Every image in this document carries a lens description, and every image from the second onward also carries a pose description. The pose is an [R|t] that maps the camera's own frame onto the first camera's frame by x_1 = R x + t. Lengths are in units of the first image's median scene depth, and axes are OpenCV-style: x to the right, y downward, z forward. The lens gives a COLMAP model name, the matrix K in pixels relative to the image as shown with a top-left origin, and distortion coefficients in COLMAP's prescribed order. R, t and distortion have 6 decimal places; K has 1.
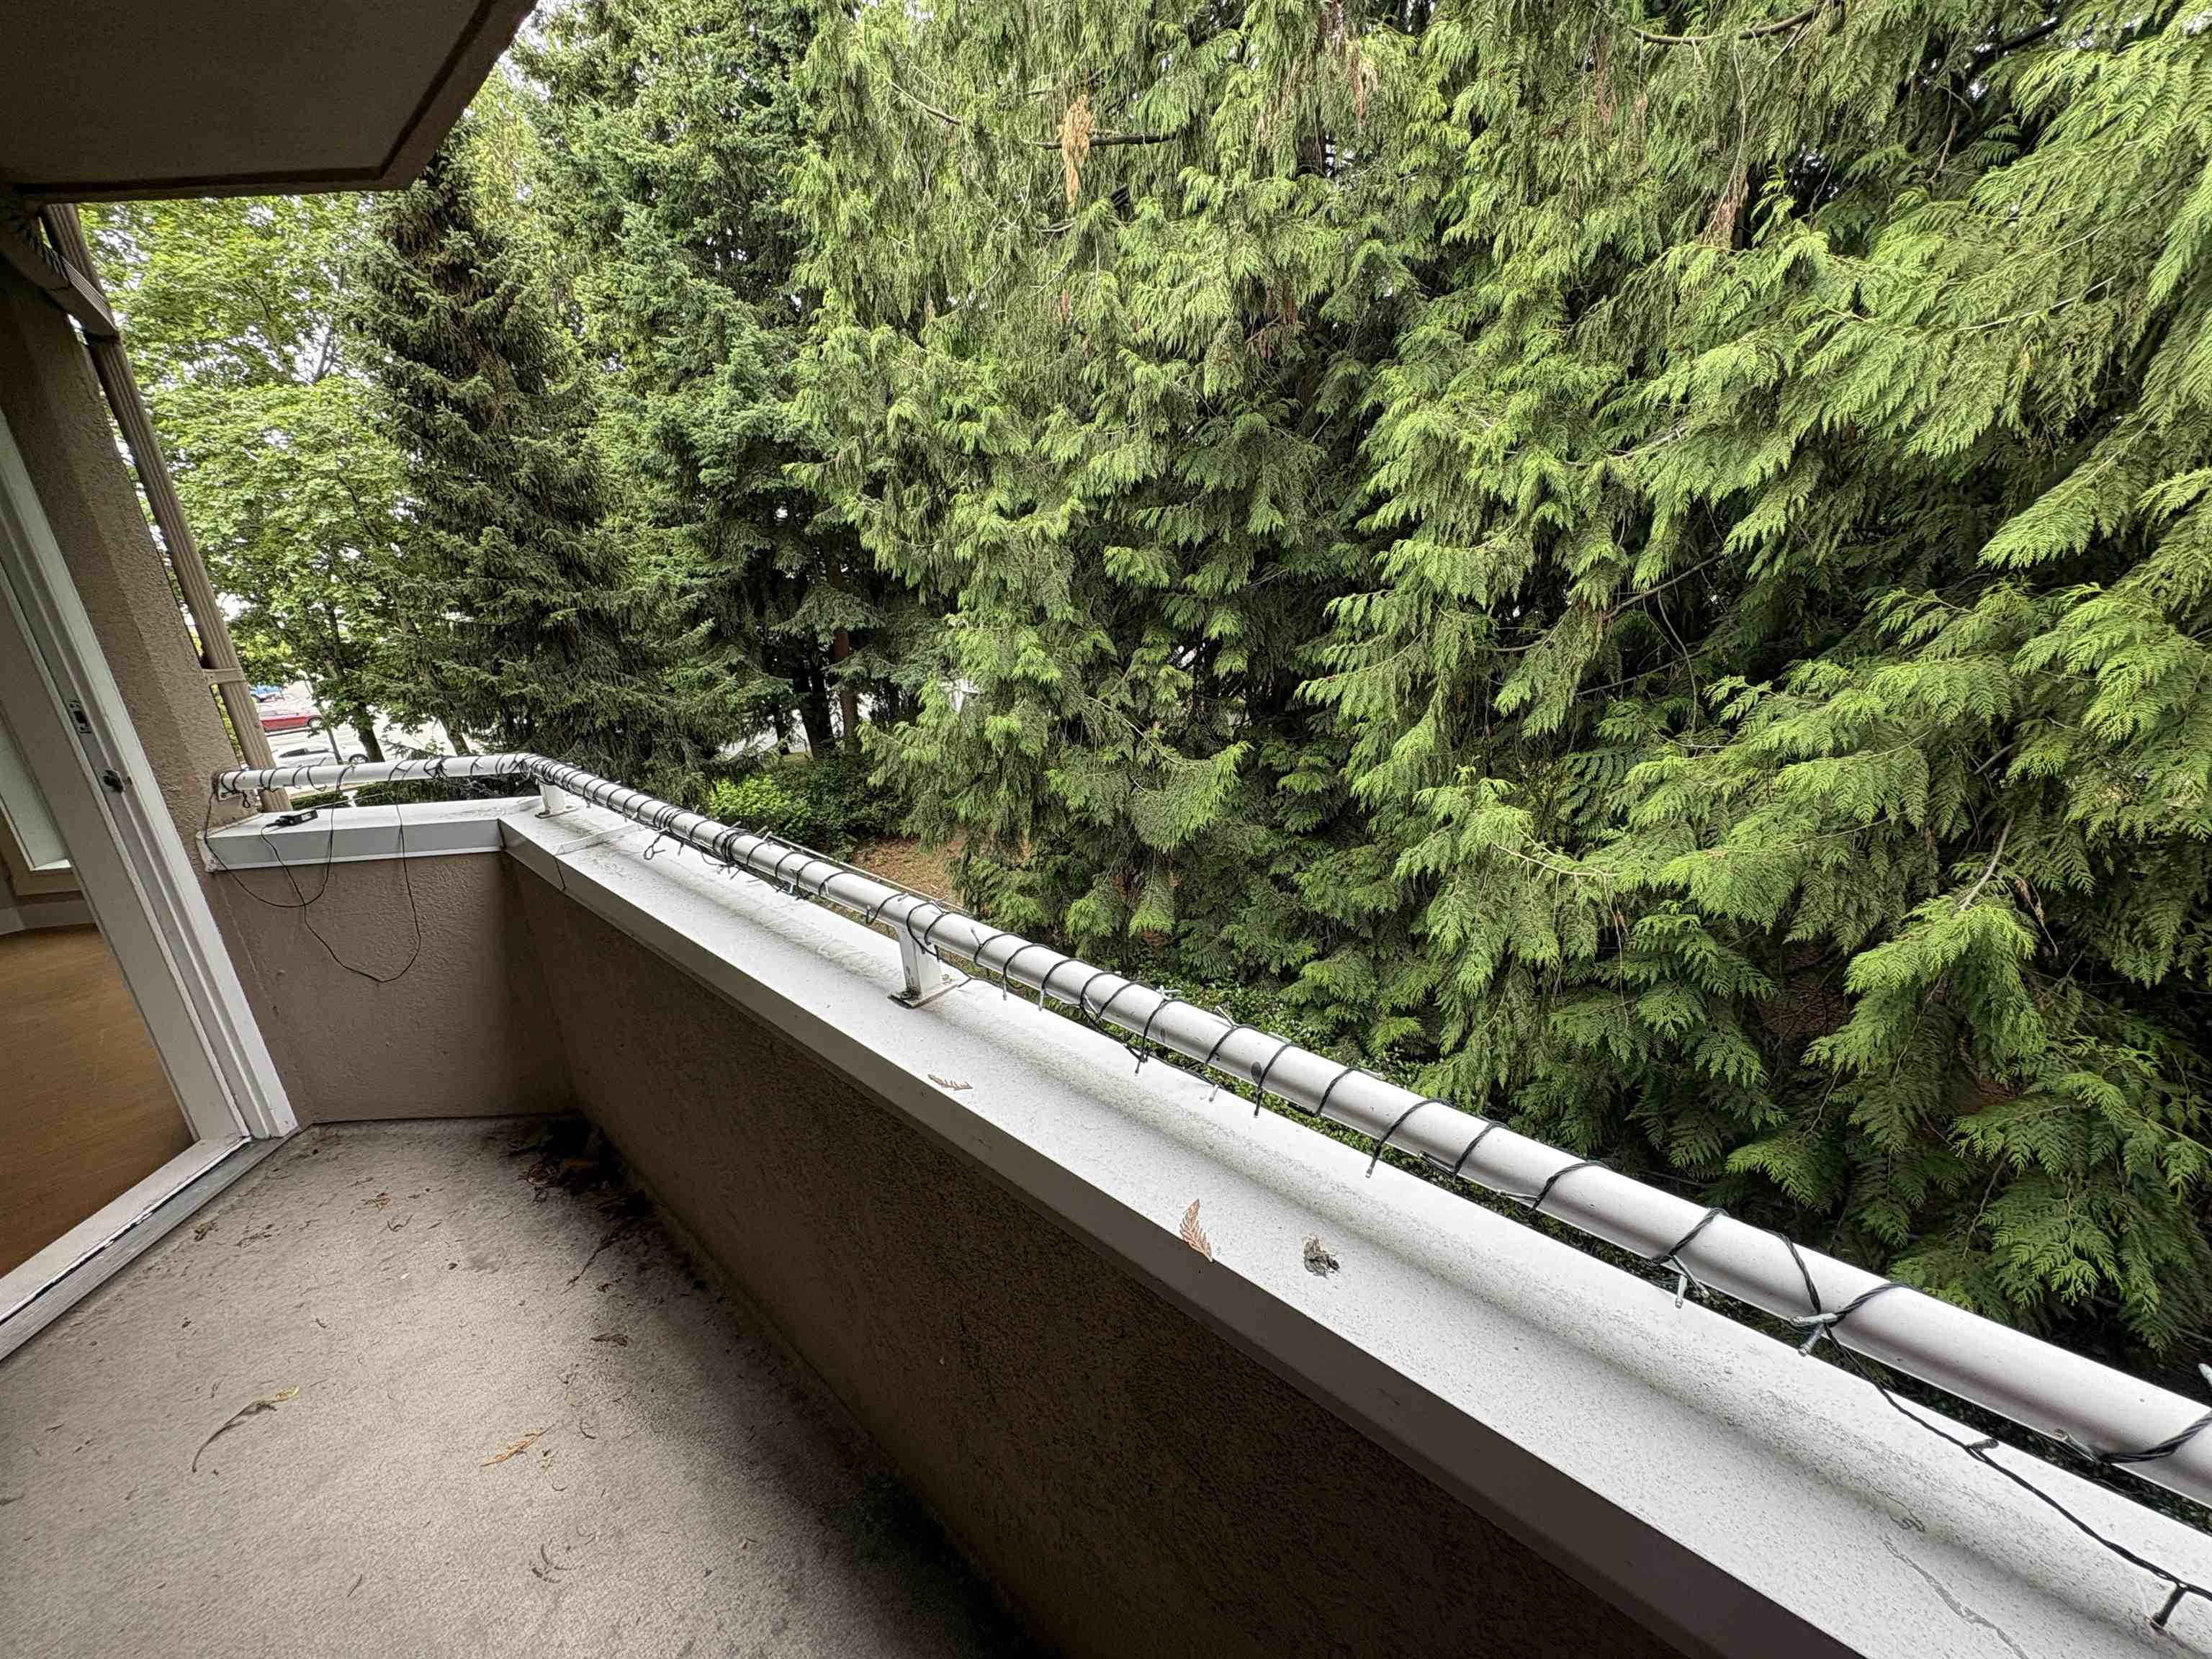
lens RADIAL K [[879.6, 0, 1103.3], [0, 879.6, 829.8], [0, 0, 1]] dist [0.000406, -0.000061]
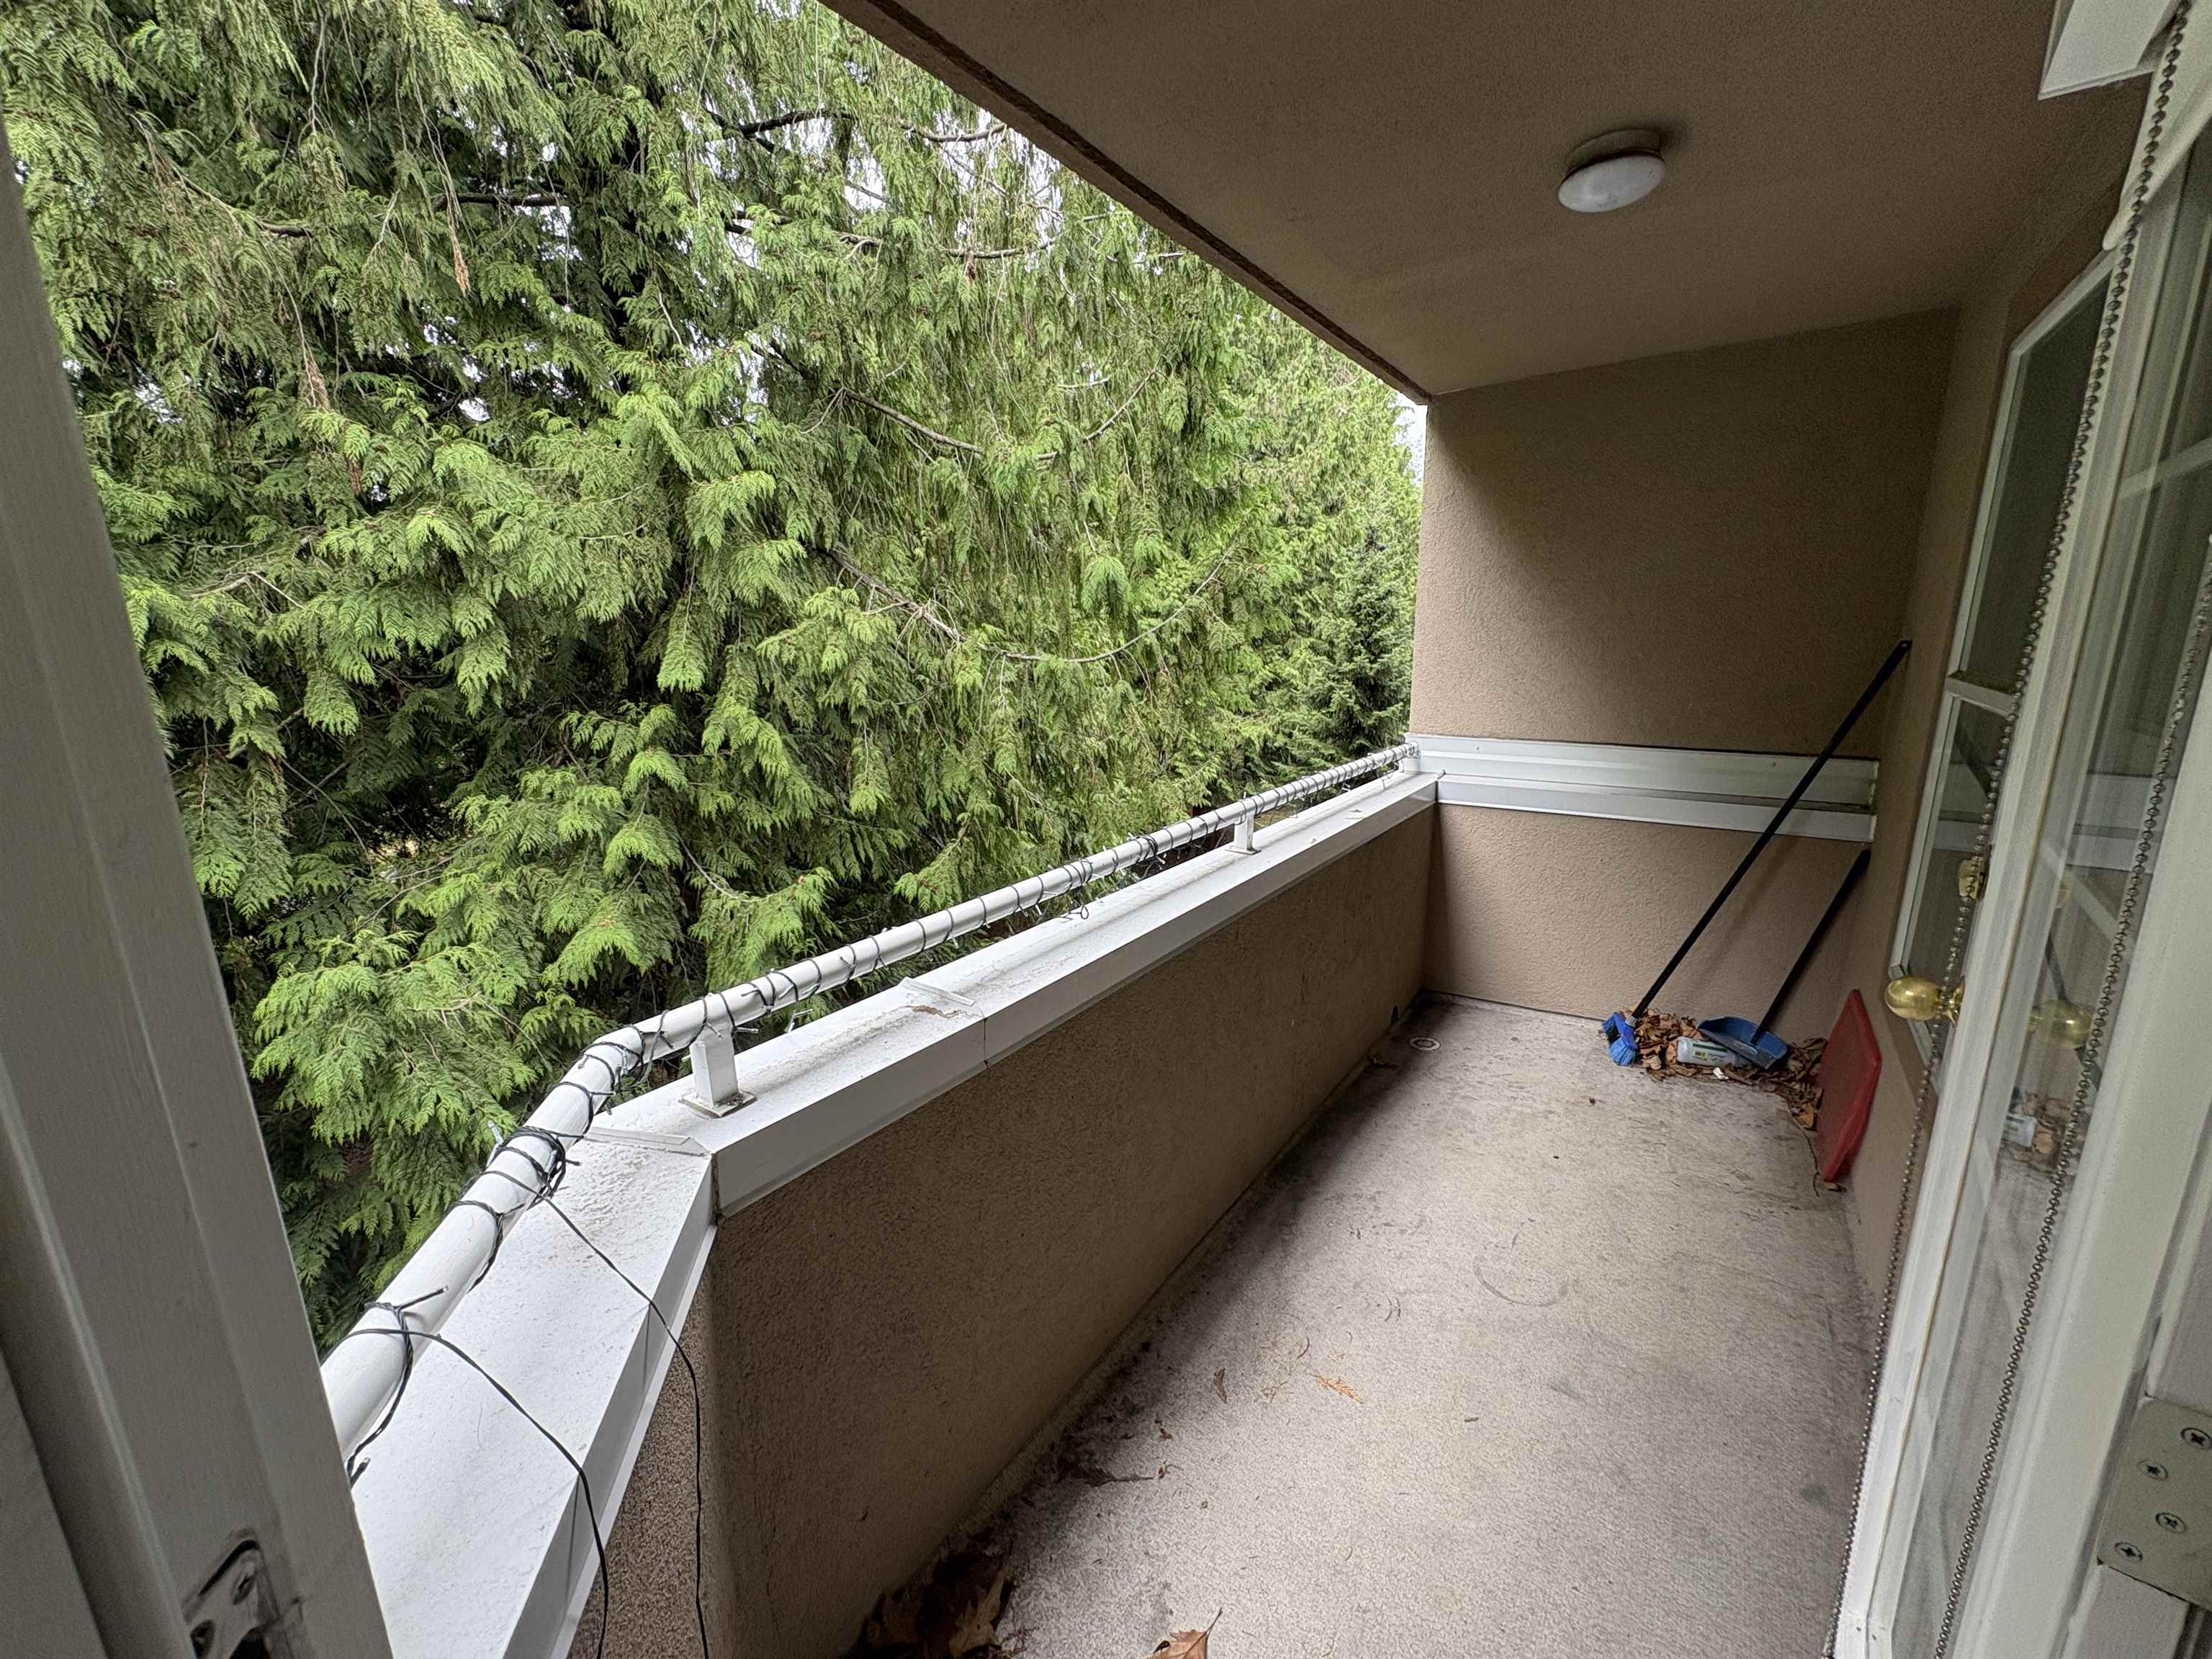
lens RADIAL K [[879.6, 0, 1103.3], [0, 879.6, 829.8], [0, 0, 1]] dist [0.000406, -0.000061]
pose [[-0.128654, -0.164446, 0.977960, -0.902611], [0.342412, 0.918140, 0.199432, -0.153475], [-0.930700, 0.360523, -0.061814, 0.614416]]
